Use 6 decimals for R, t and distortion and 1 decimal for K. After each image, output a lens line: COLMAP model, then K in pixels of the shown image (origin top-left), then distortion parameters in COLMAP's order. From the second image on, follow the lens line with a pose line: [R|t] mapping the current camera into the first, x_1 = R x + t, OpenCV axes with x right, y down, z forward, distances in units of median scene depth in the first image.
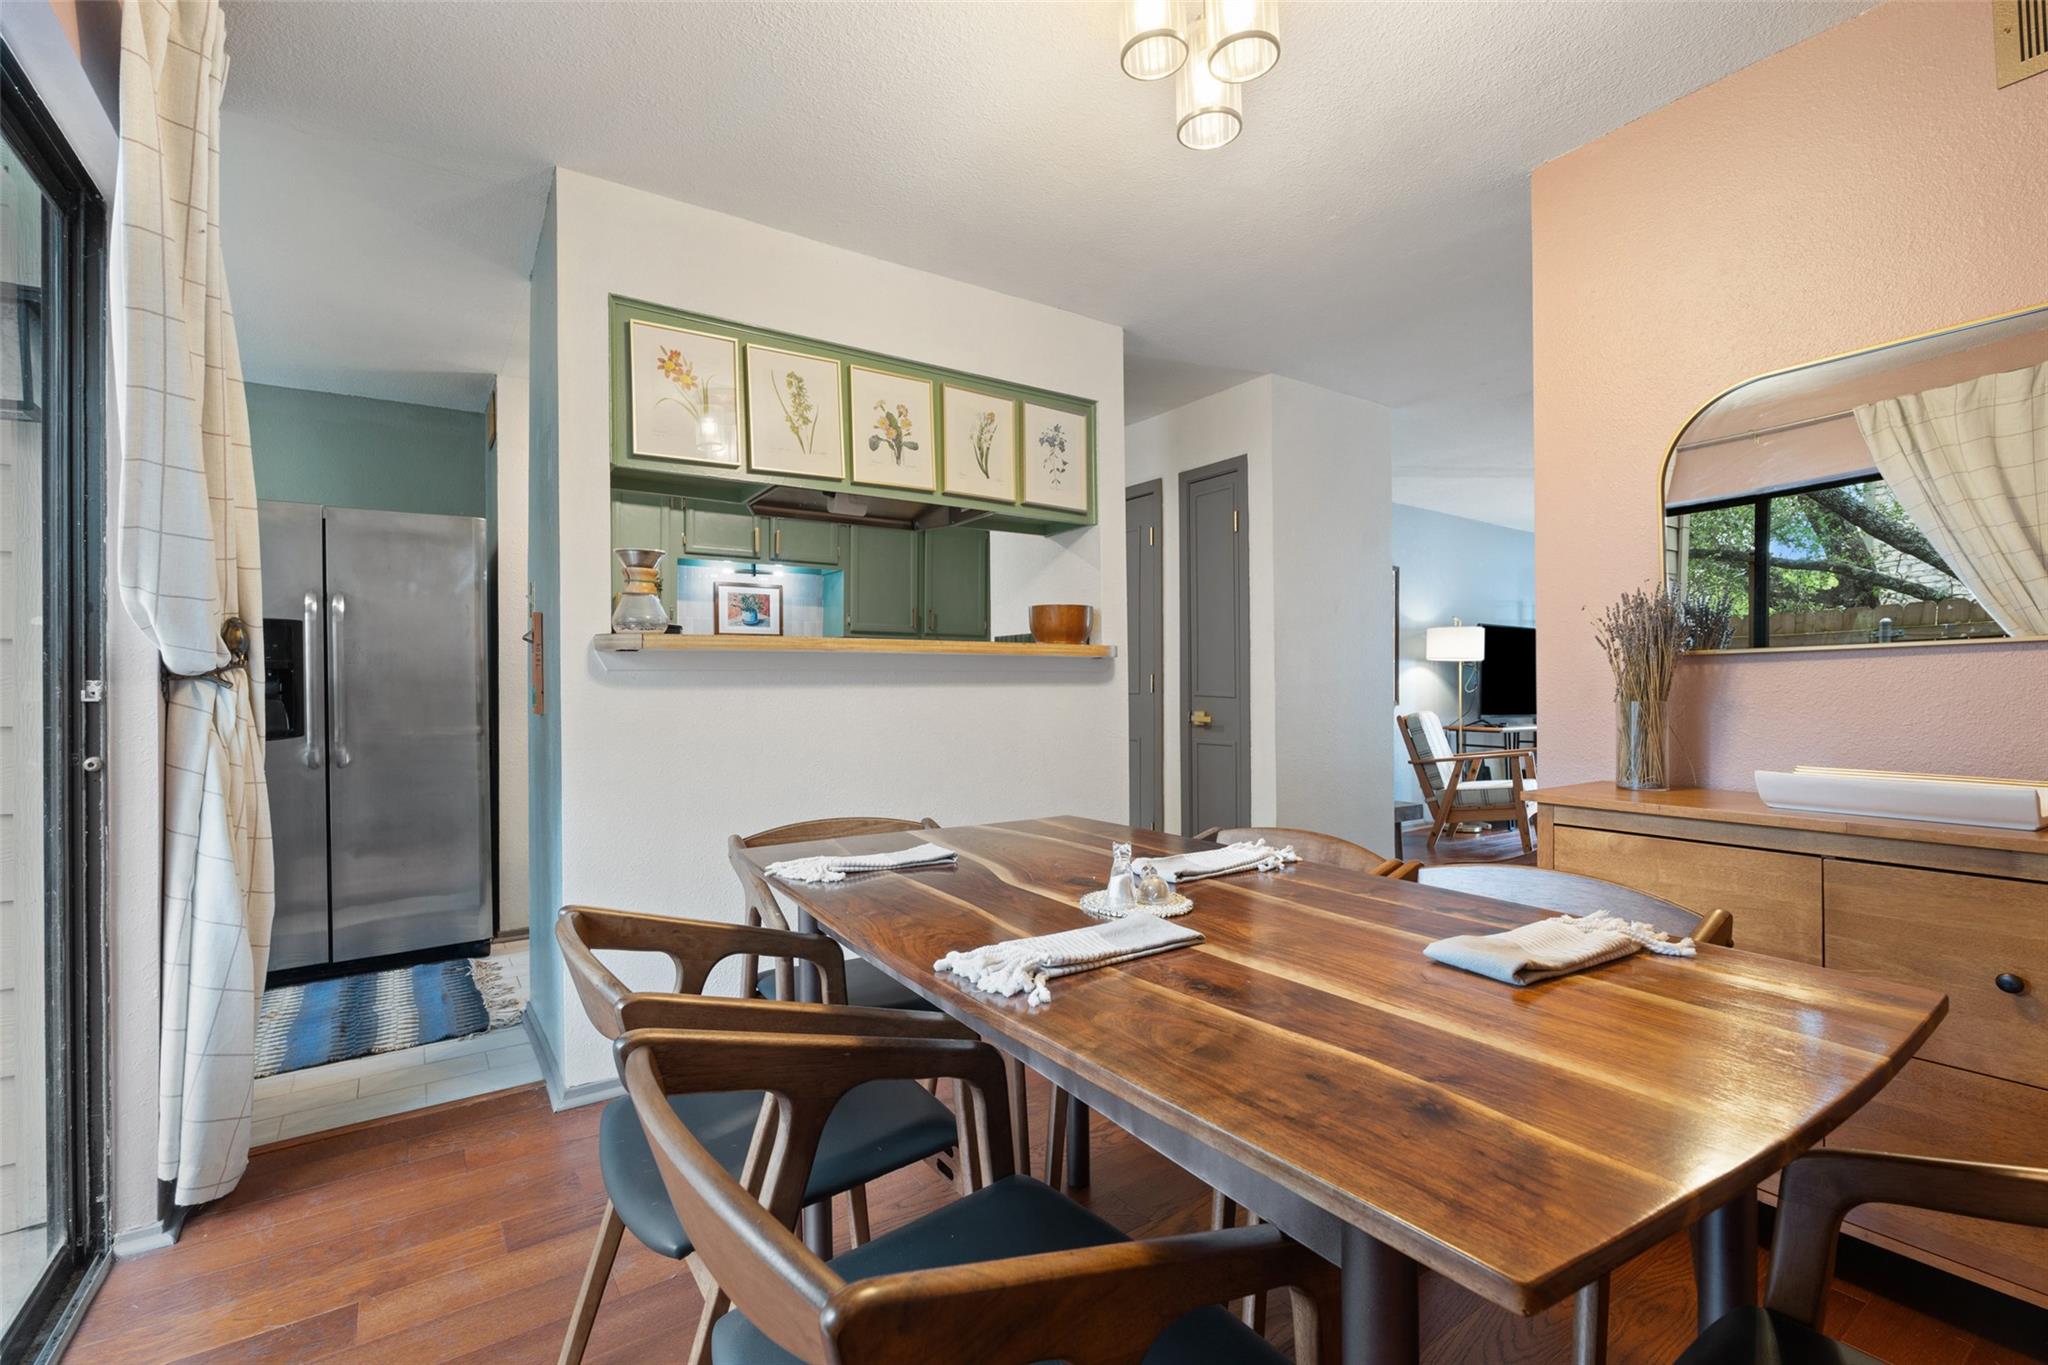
lens RADIAL K [[896.5, 0, 1017.8], [0, 896.5, 685.3], [0, 0, 1]] dist [-0.002413, 0.000653]
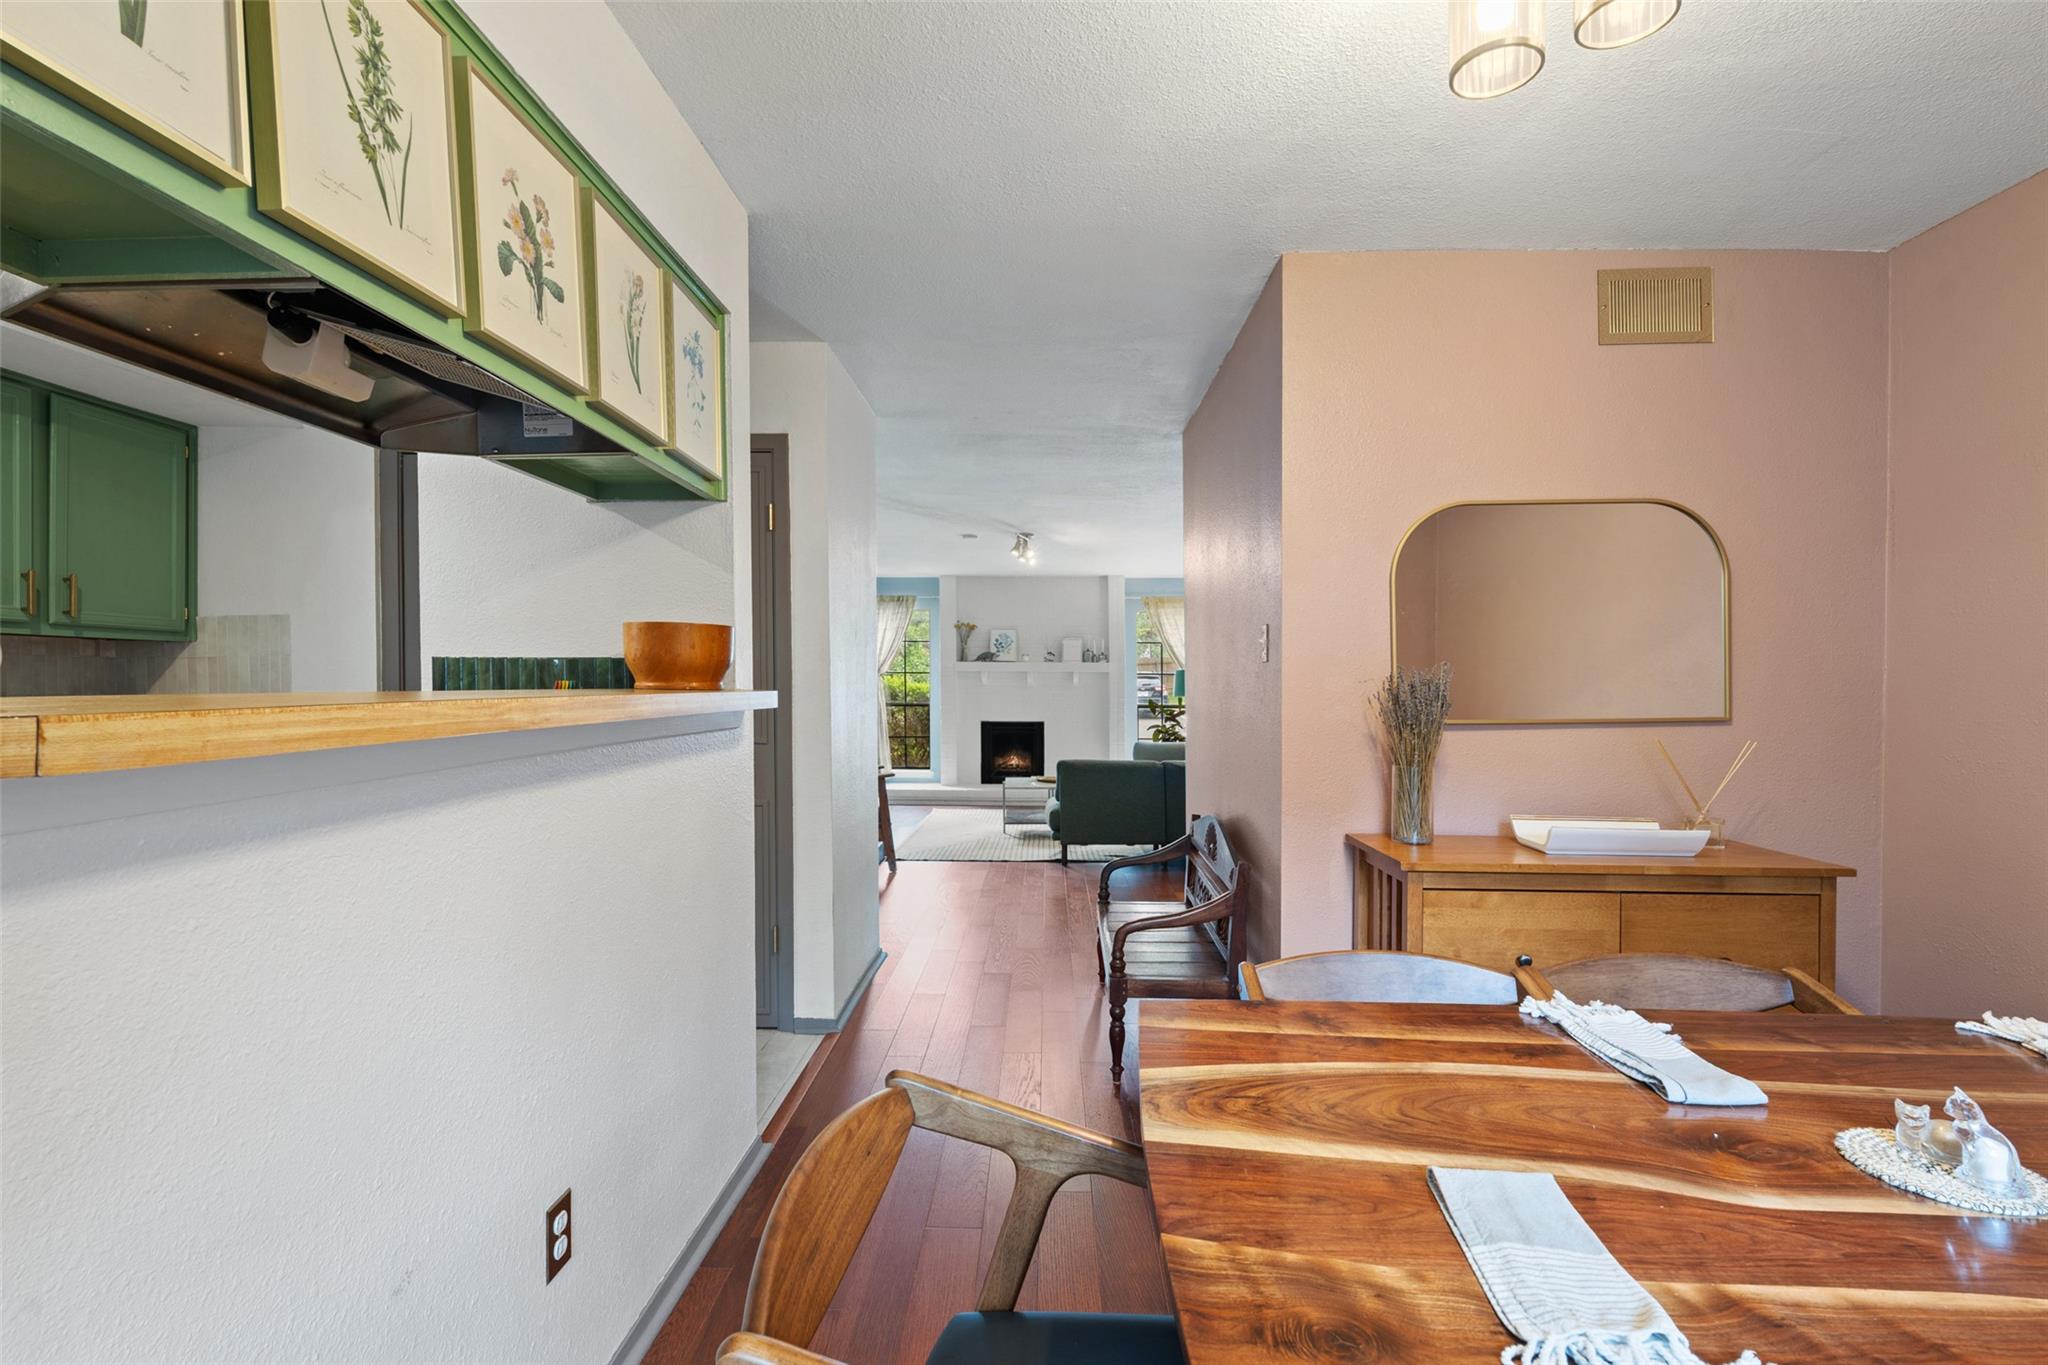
lens RADIAL K [[896.5, 0, 1024.9], [0, 896.5, 688.3], [0, 0, 1]] dist [-0.002413, 0.000653]
pose [[0.582967, 0.003139, 0.812490, -0.370276], [-0.013241, 0.999896, 0.005637, -0.057226], [-0.812388, -0.014044, 0.582948, 0.510987]]
